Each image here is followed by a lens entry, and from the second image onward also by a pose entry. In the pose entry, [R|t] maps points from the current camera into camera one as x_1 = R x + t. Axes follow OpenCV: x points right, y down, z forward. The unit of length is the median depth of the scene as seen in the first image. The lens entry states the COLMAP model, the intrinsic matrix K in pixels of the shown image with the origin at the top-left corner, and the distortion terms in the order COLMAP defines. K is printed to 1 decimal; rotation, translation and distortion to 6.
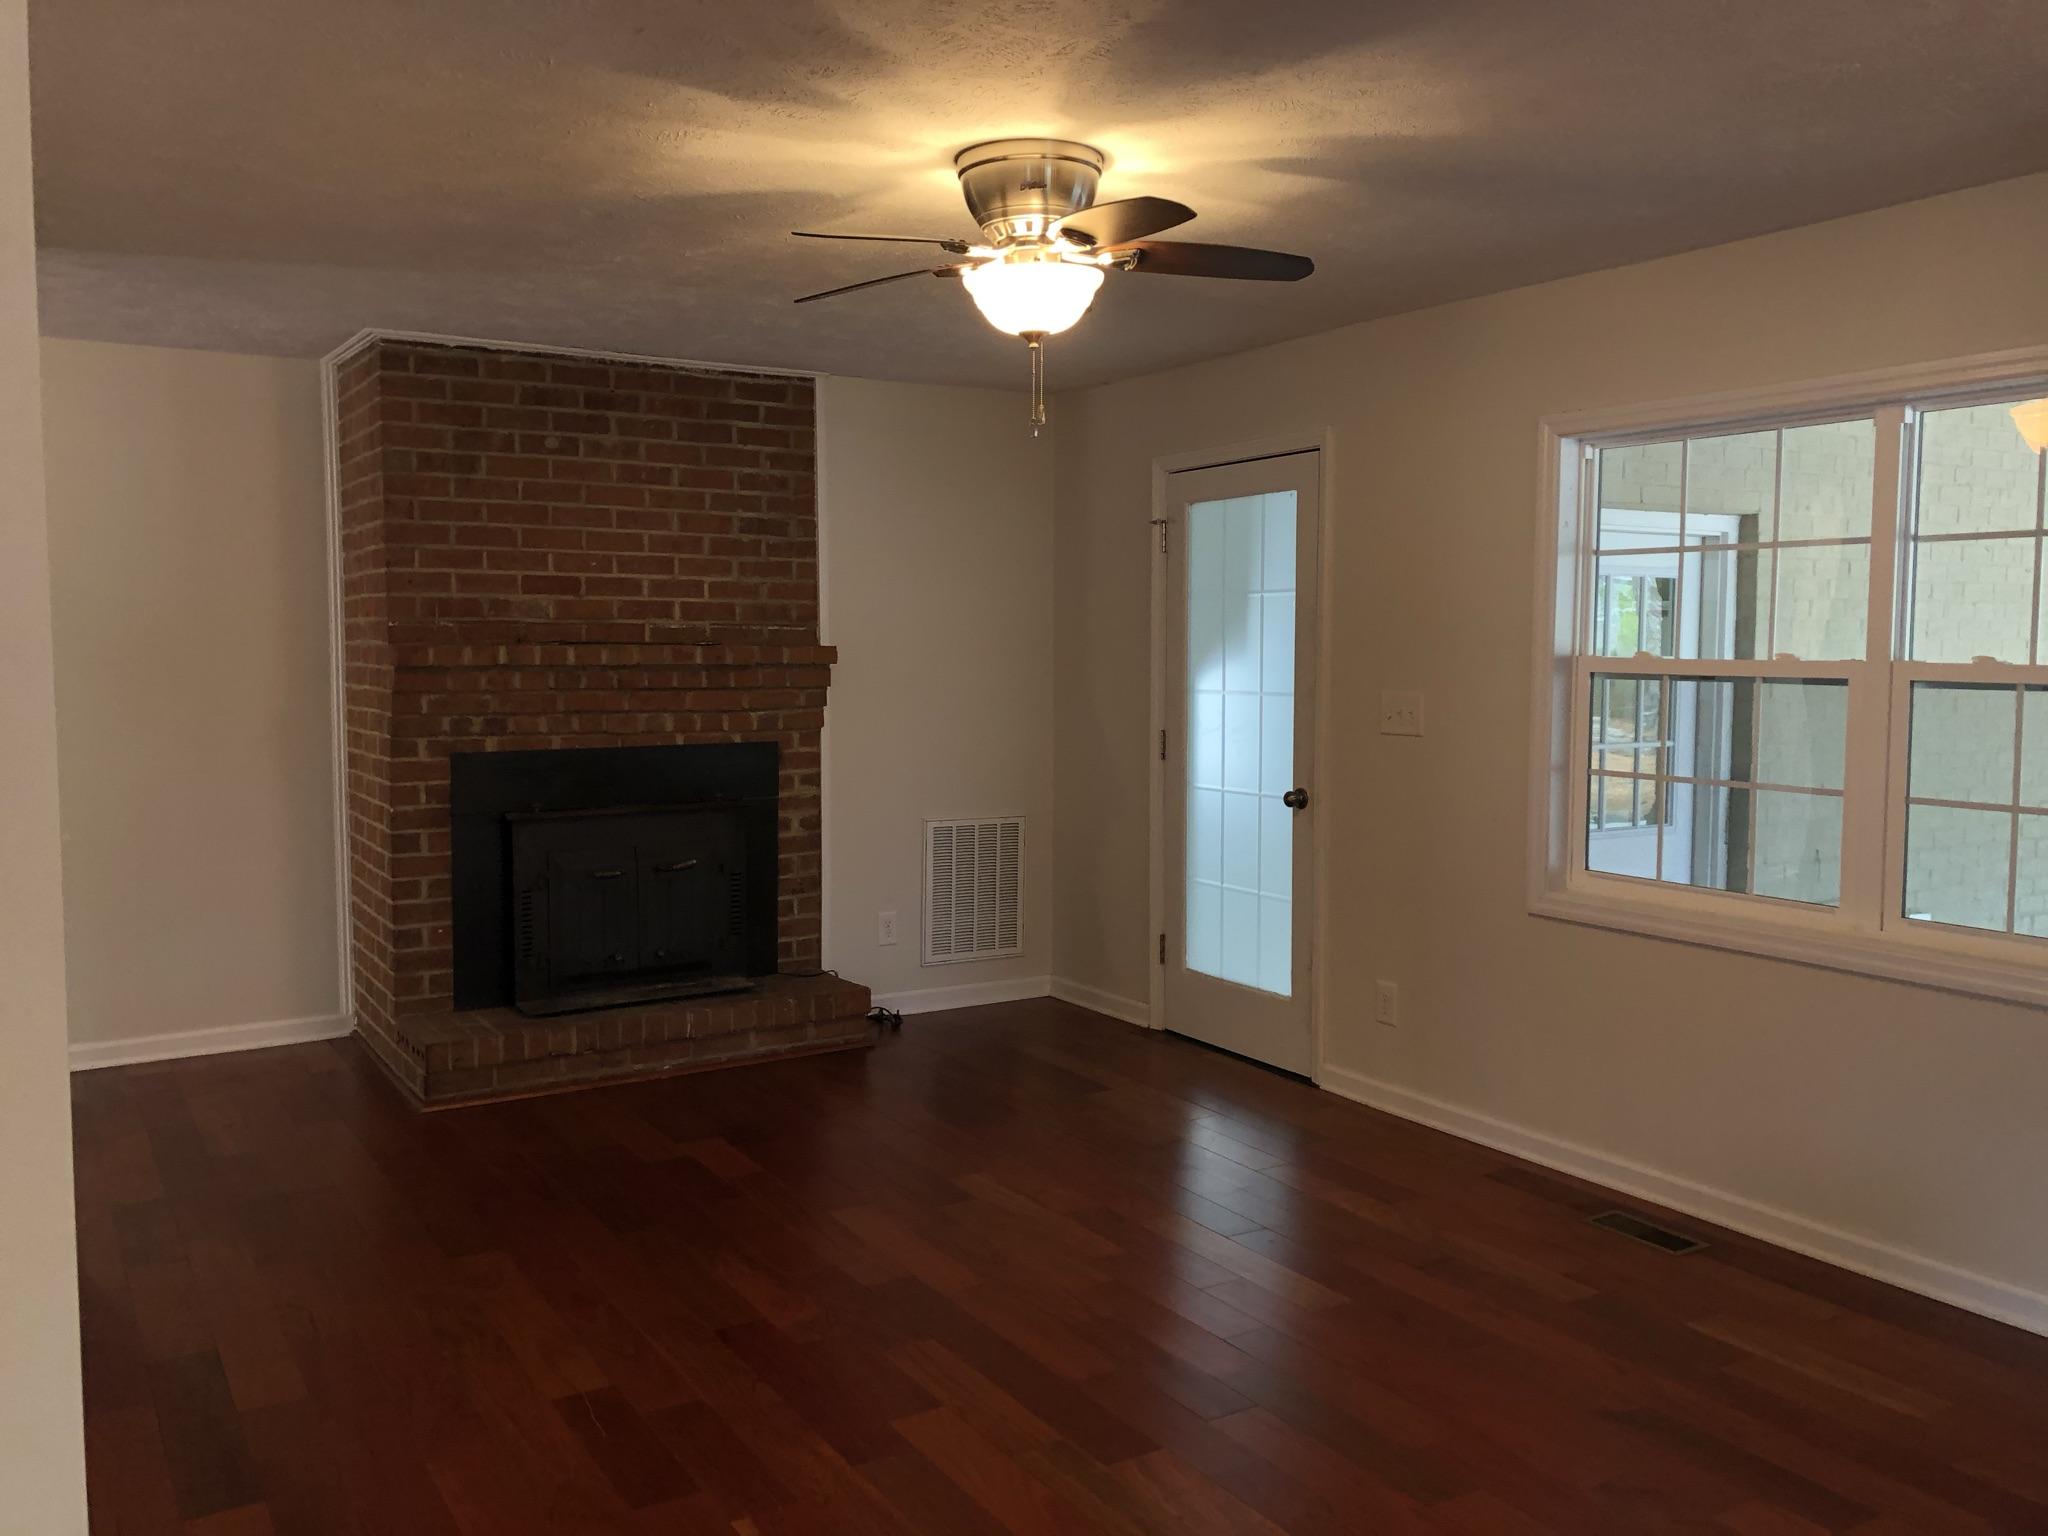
lens RADIAL K [[1668.7, 0, 1030.6], [0, 1668.7, 740.1], [0, 0, 1]] dist [0.118256, -0.283318]
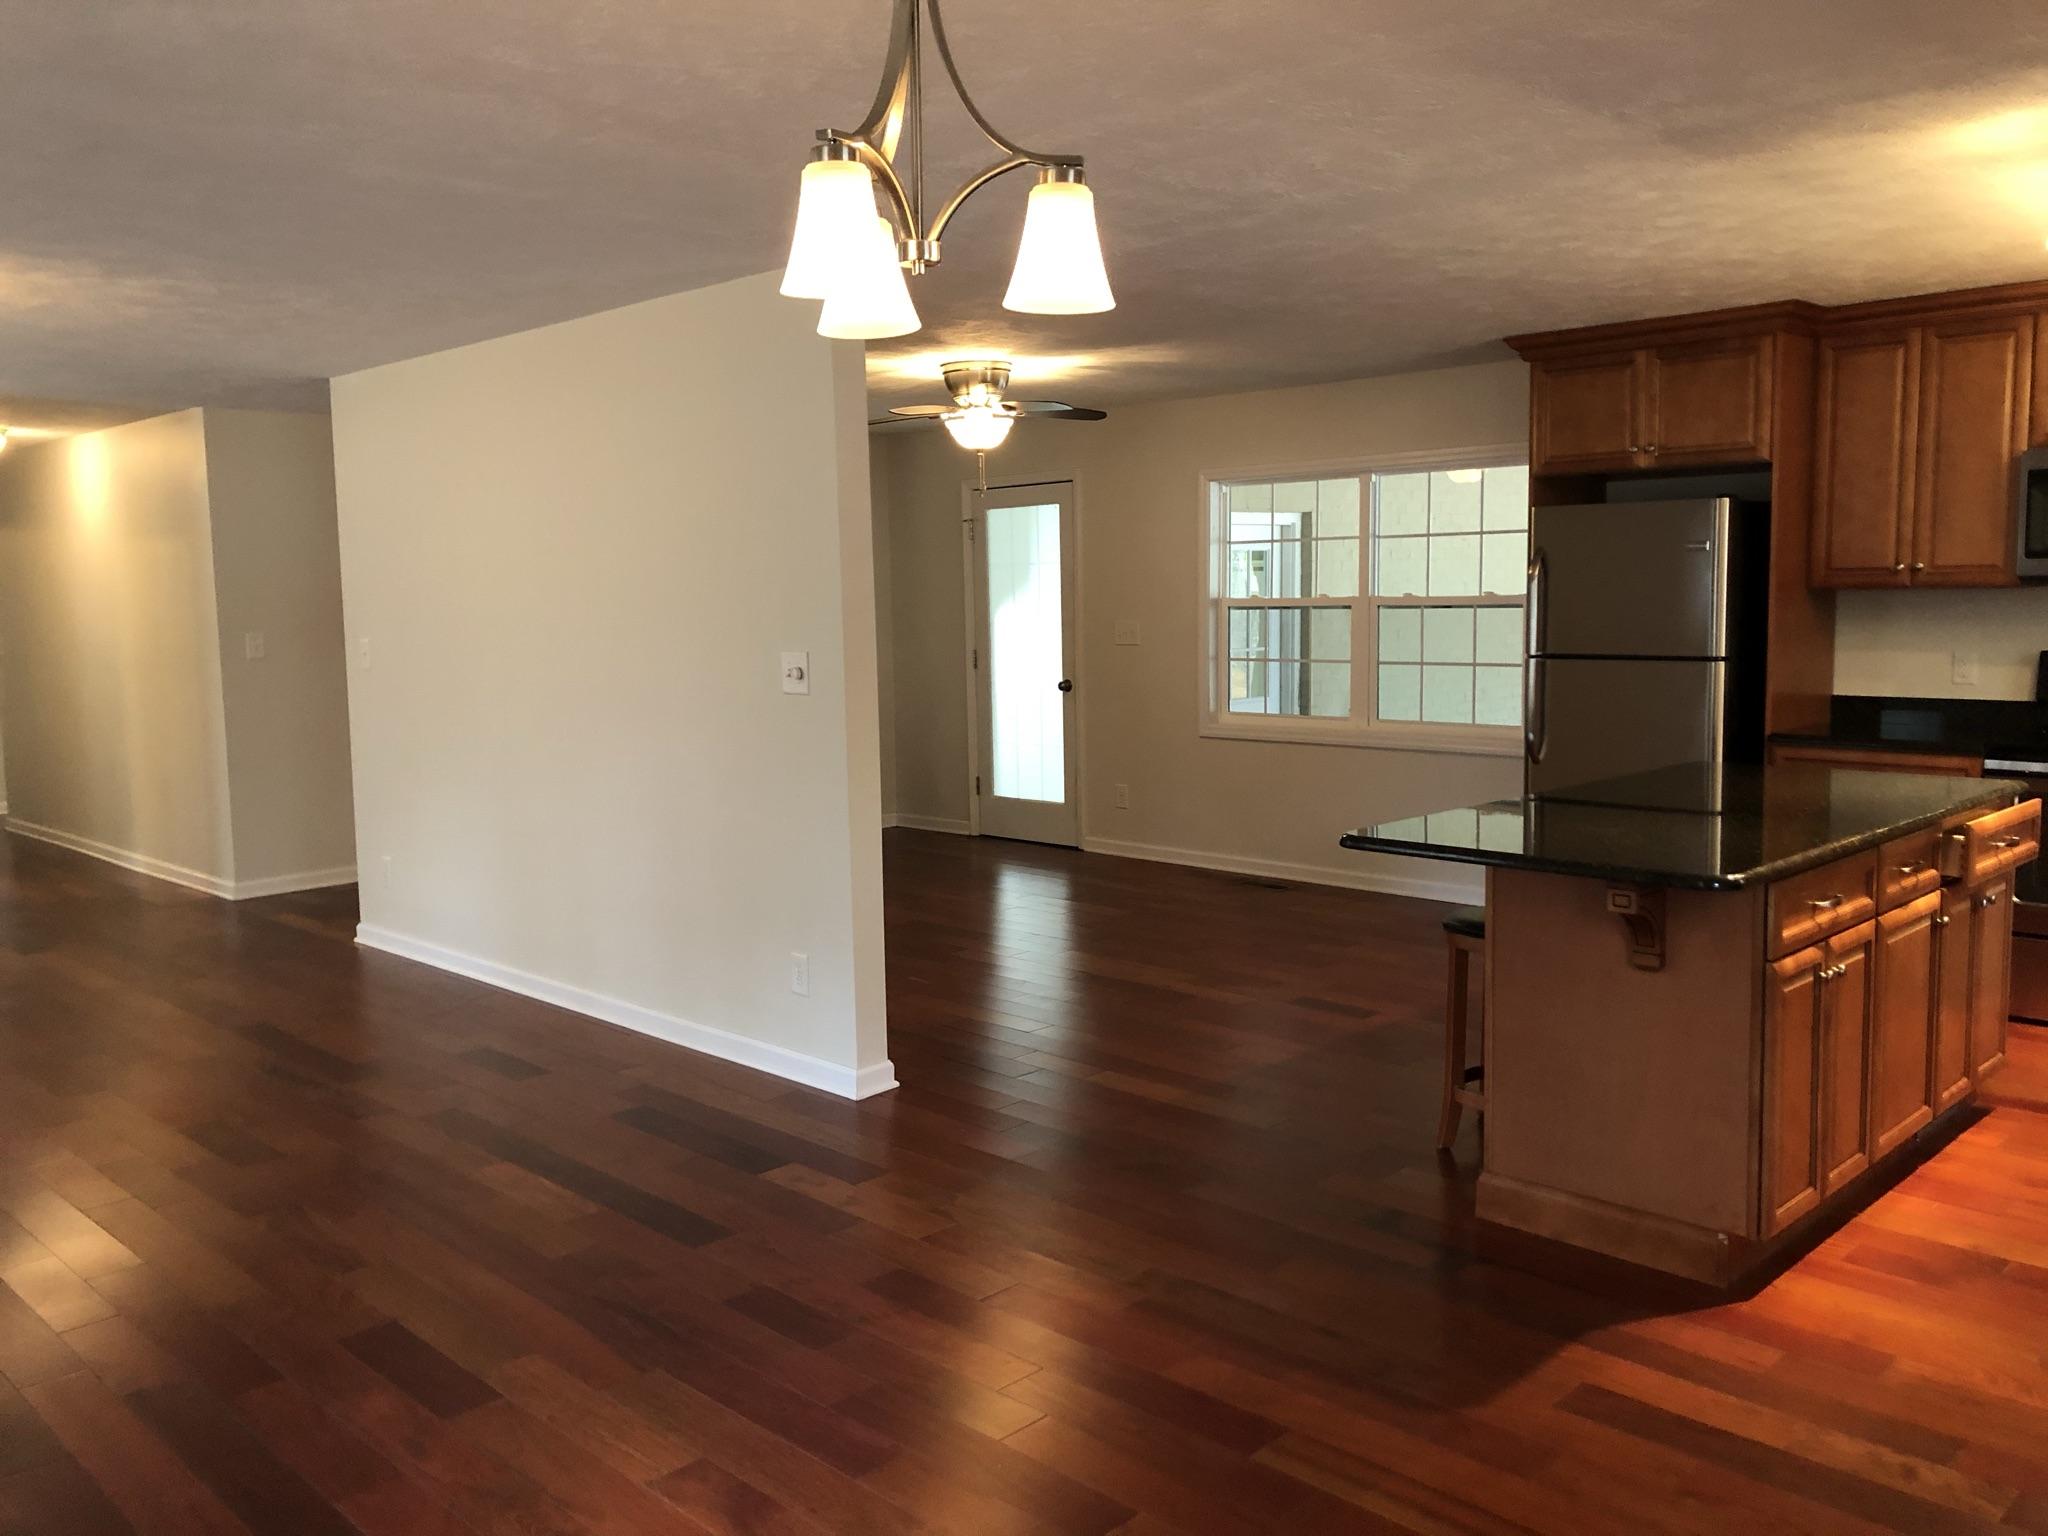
lens RADIAL K [[1665.1, 0, 1019.8], [0, 1665.1, 761.8], [0, 0, 1]] dist [0.031061, -0.003512]
pose [[0.975250, -0.044883, 0.216500, -0.257802], [0.035733, 0.998302, 0.045993, 0.033016], [-0.218197, -0.037119, 0.975199, -0.649109]]
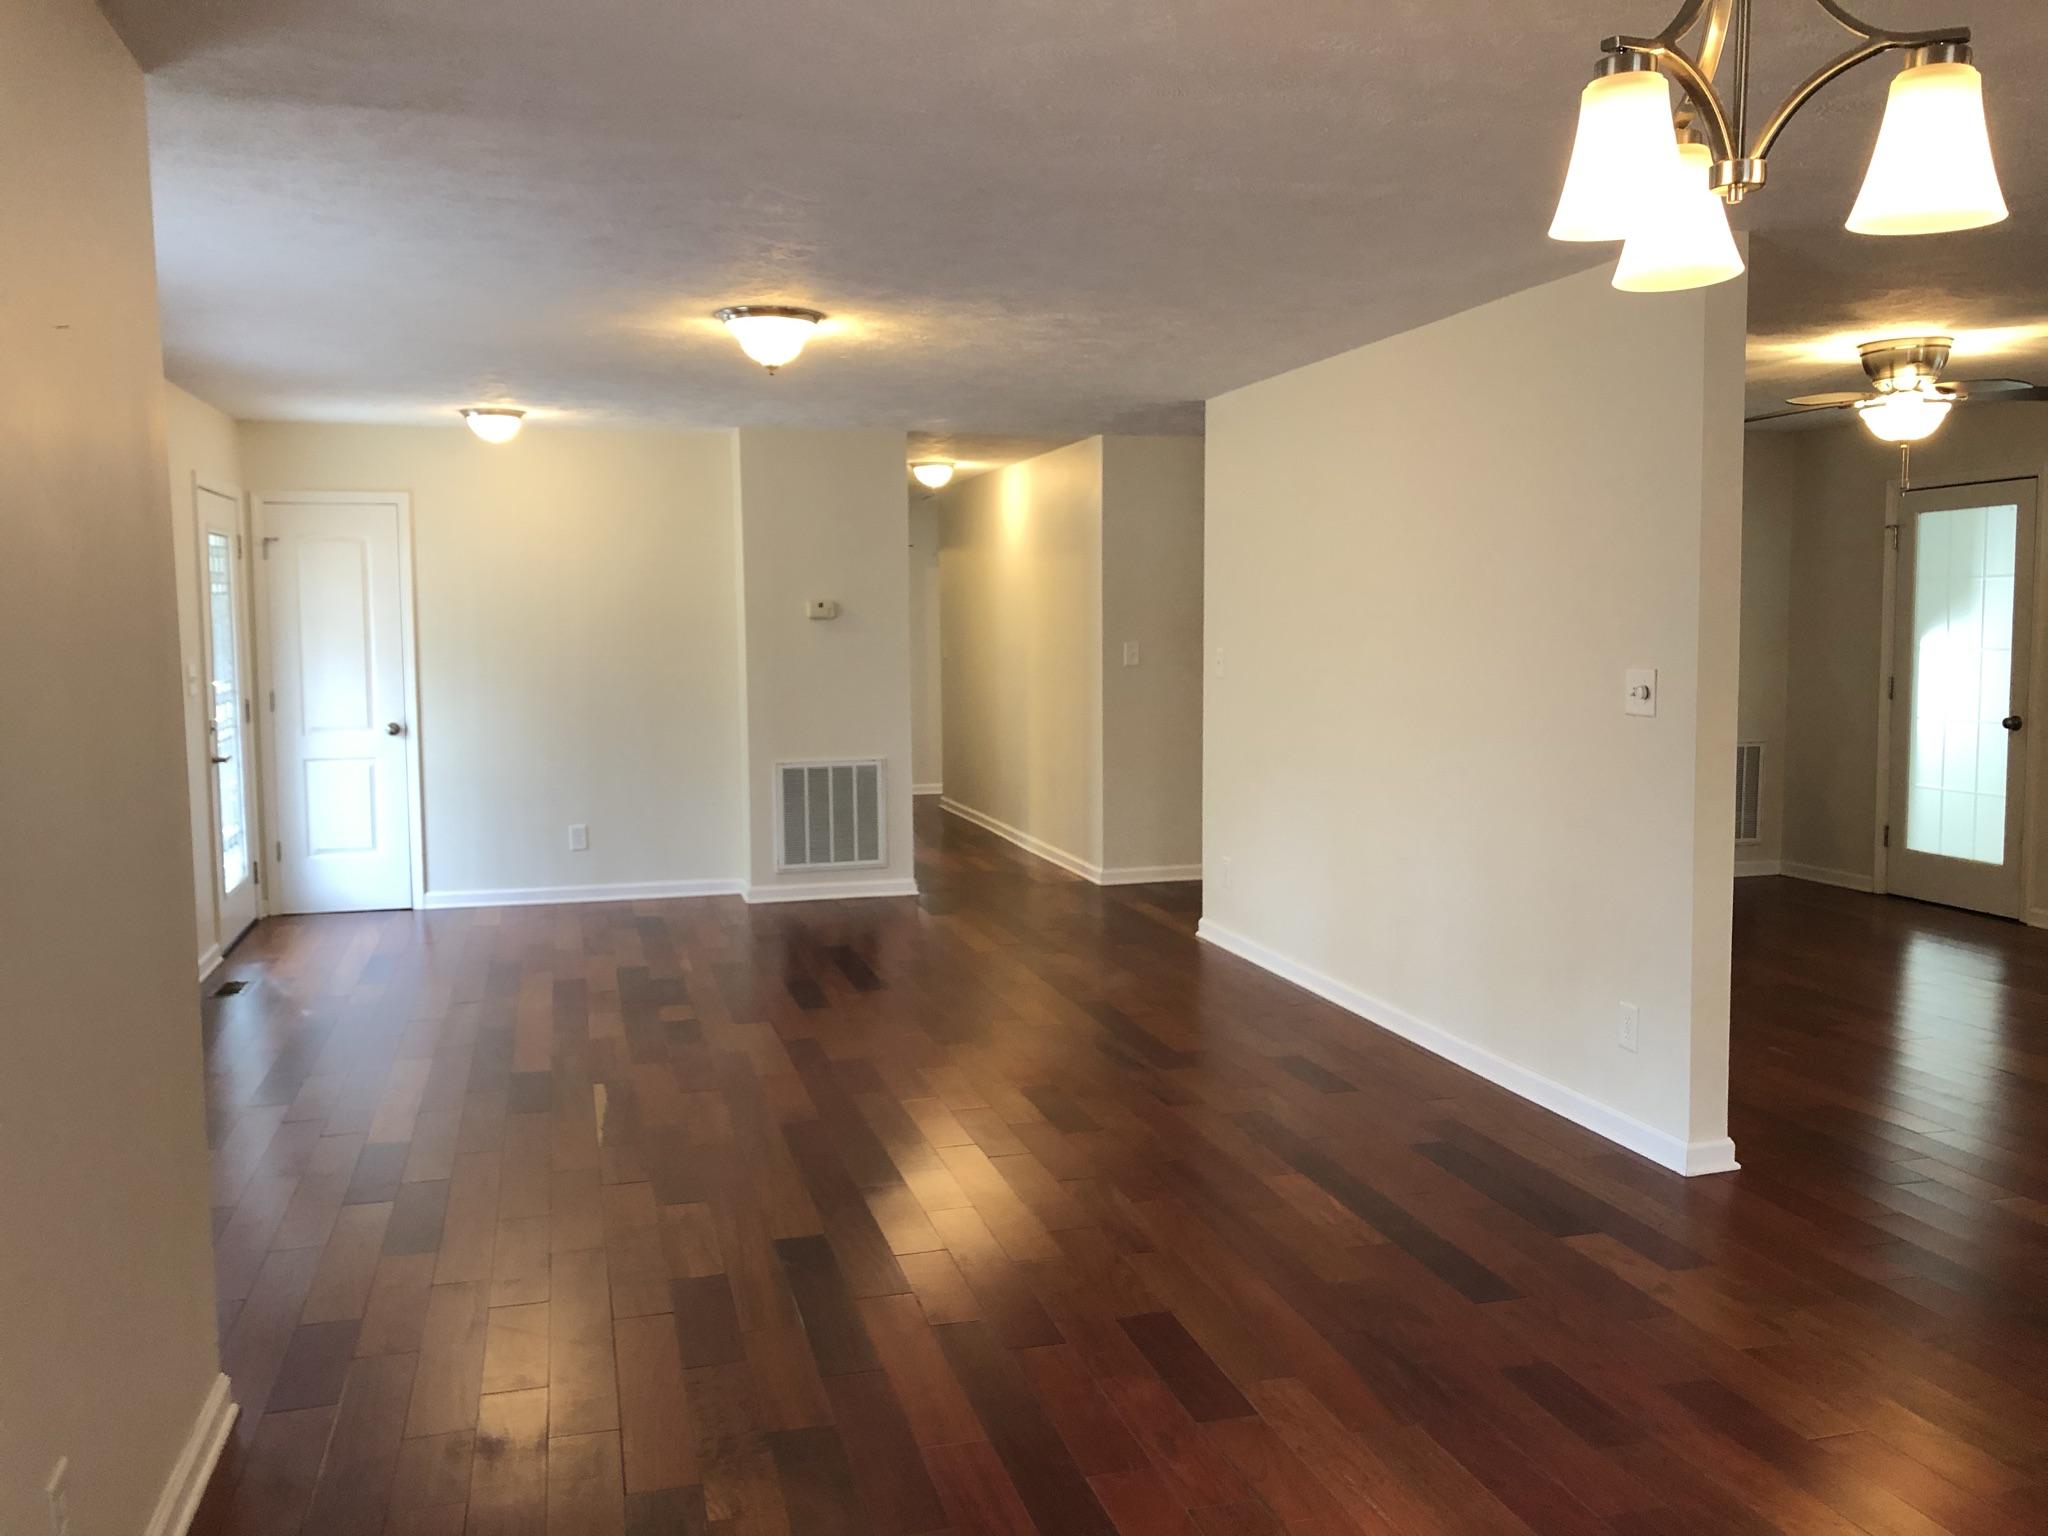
lens RADIAL K [[1675.0, 0, 1021.7], [0, 1675.0, 747.8], [0, 0, 1]] dist [0.063674, -0.065867]
pose [[0.957973, 0.013933, -0.286521, -0.232261], [-0.009007, 0.999788, 0.018502, 0.037025], [0.286718, -0.015144, 0.957895, -0.620873]]
